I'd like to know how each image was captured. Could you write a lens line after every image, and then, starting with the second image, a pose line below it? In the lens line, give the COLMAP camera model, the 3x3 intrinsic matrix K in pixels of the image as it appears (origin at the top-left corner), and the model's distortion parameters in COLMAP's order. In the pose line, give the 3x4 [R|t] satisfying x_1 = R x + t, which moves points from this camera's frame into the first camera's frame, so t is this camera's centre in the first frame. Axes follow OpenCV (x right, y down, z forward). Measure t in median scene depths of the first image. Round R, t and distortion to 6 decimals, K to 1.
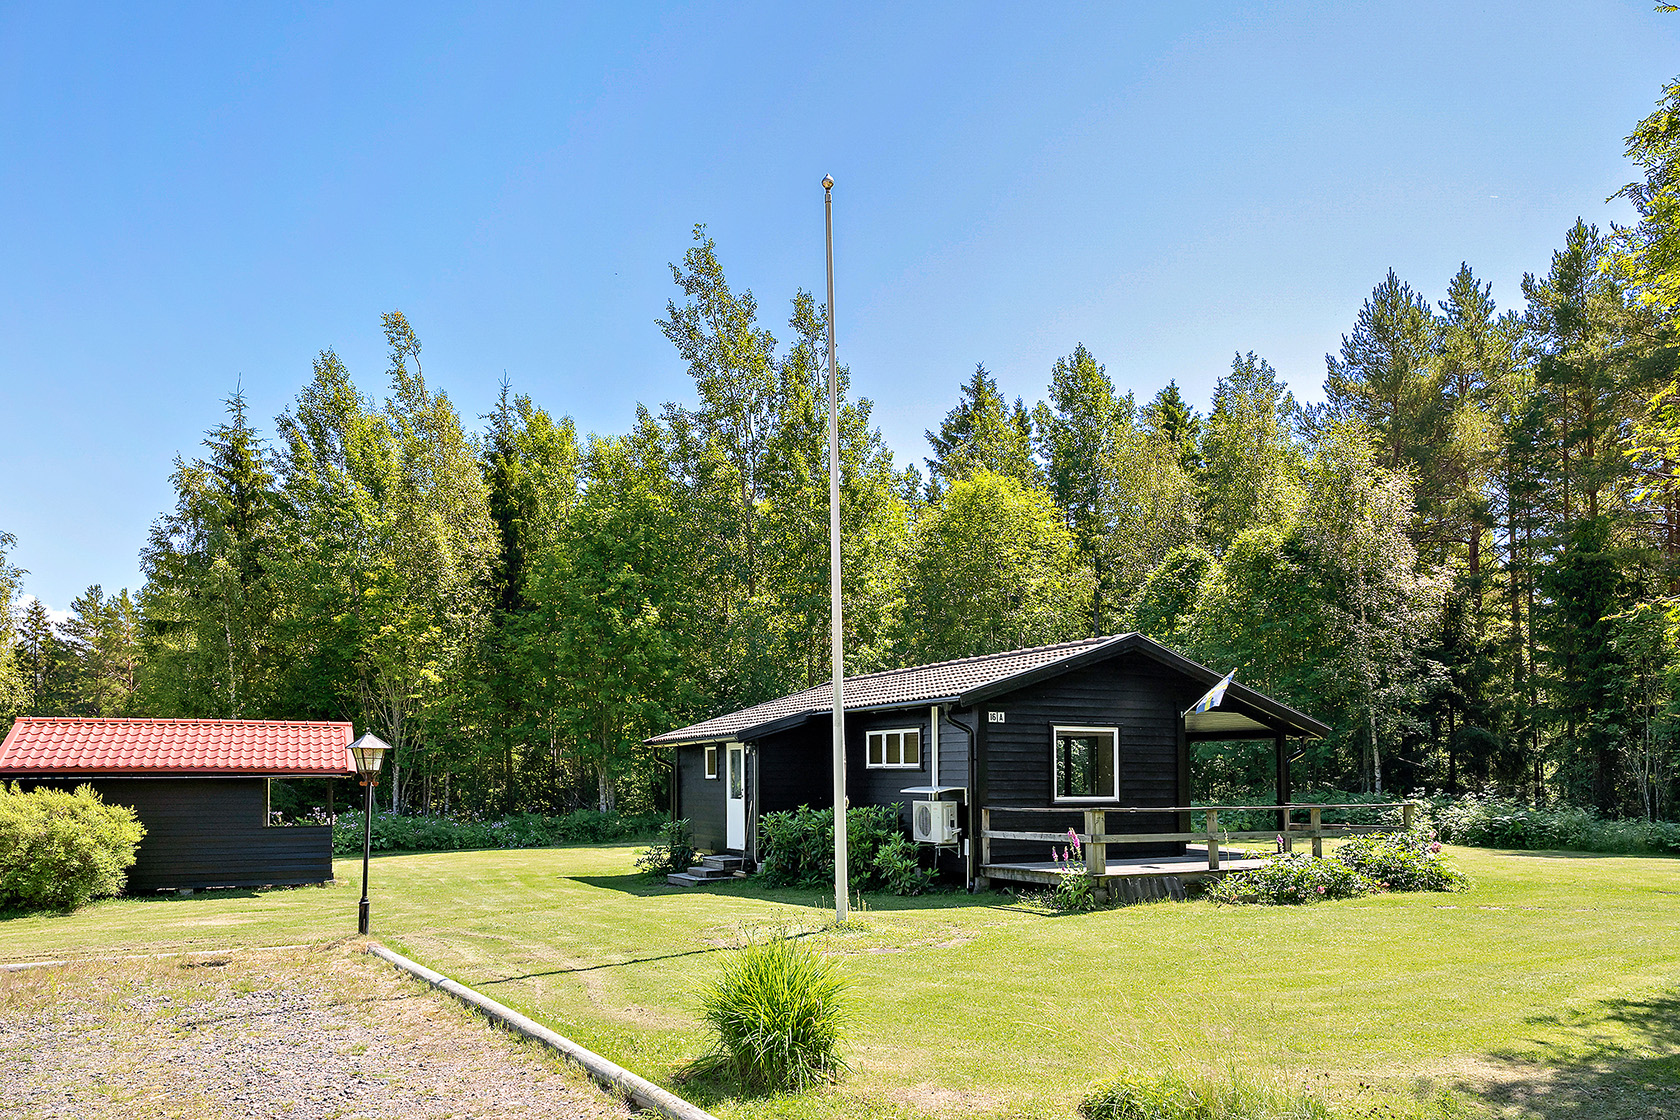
lens RADIAL K [[1184.2, 0, 843.5], [0, 1184.2, 638.7], [0, 0, 1]] dist [0.000983, 0.001202]
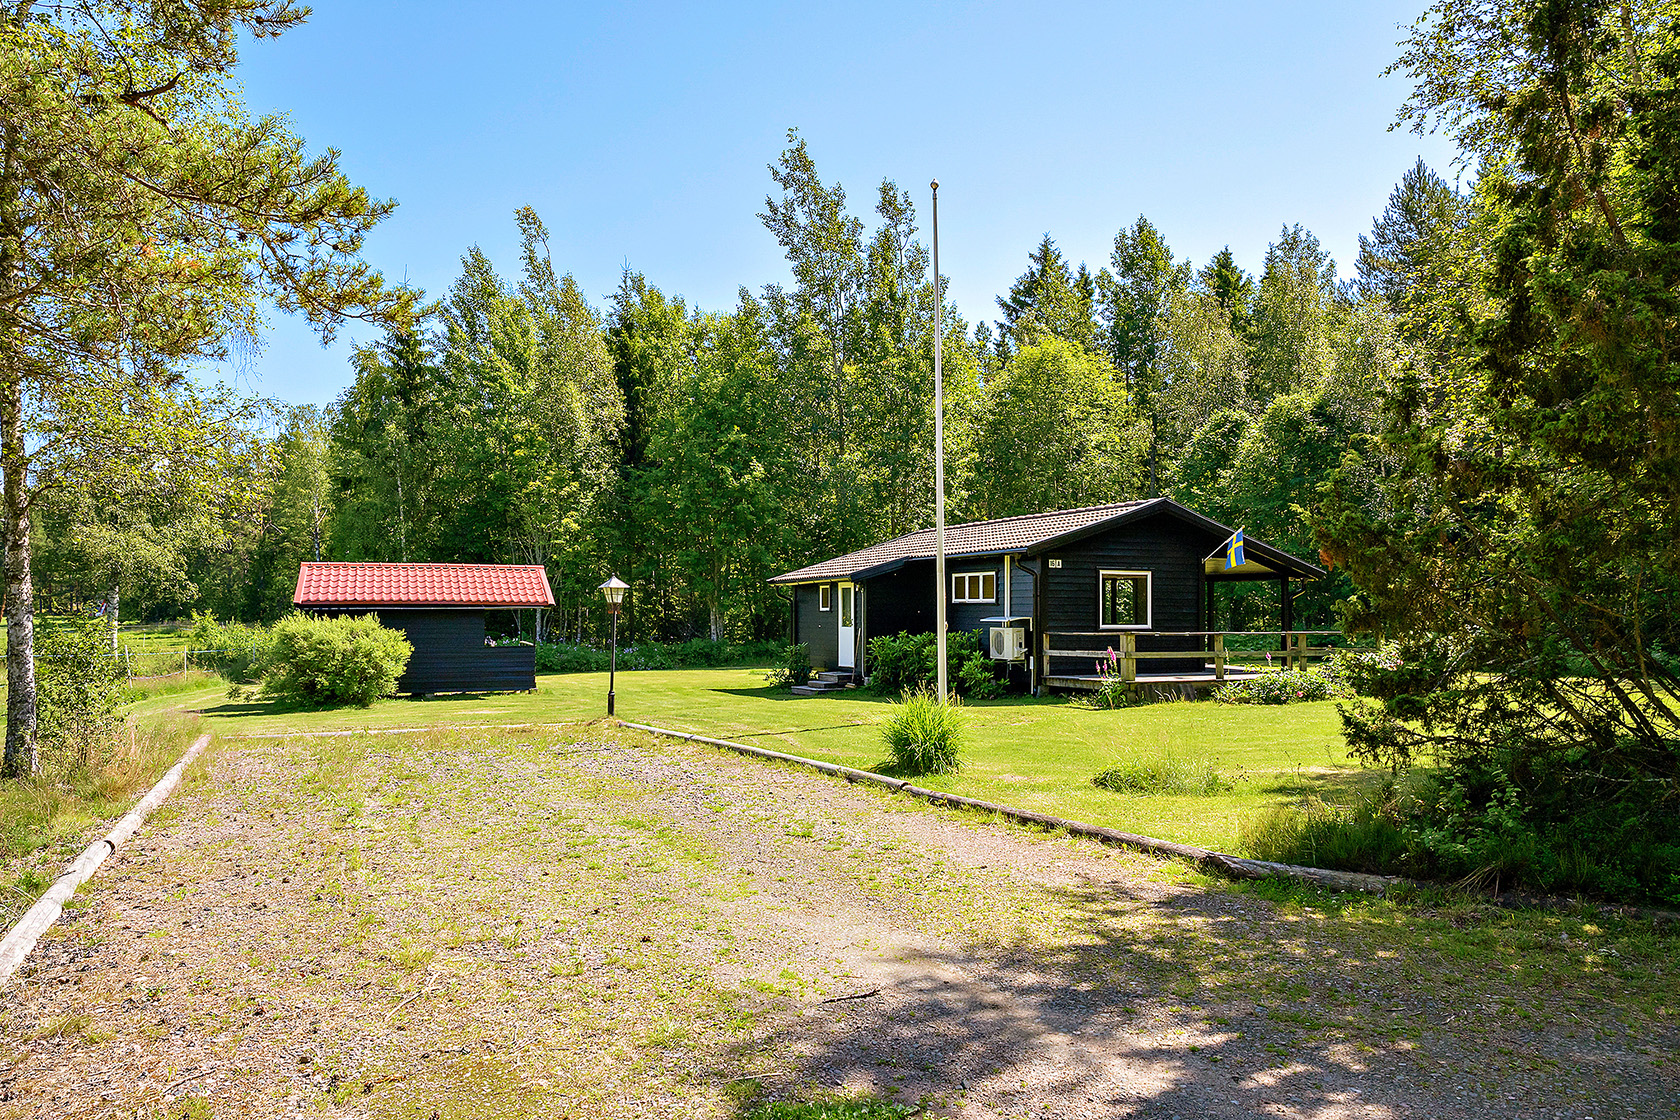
lens RADIAL K [[1158.0, 0, 840.0], [0, 1158.0, 560.0], [0, 0, 1]] dist [-0.007434, -0.000803]
pose [[0.998138, -0.000211, -0.061000, -0.014134], [0.004559, 0.997455, 0.071149, -0.014161], [0.060830, -0.071294, 0.995599, -0.135010]]
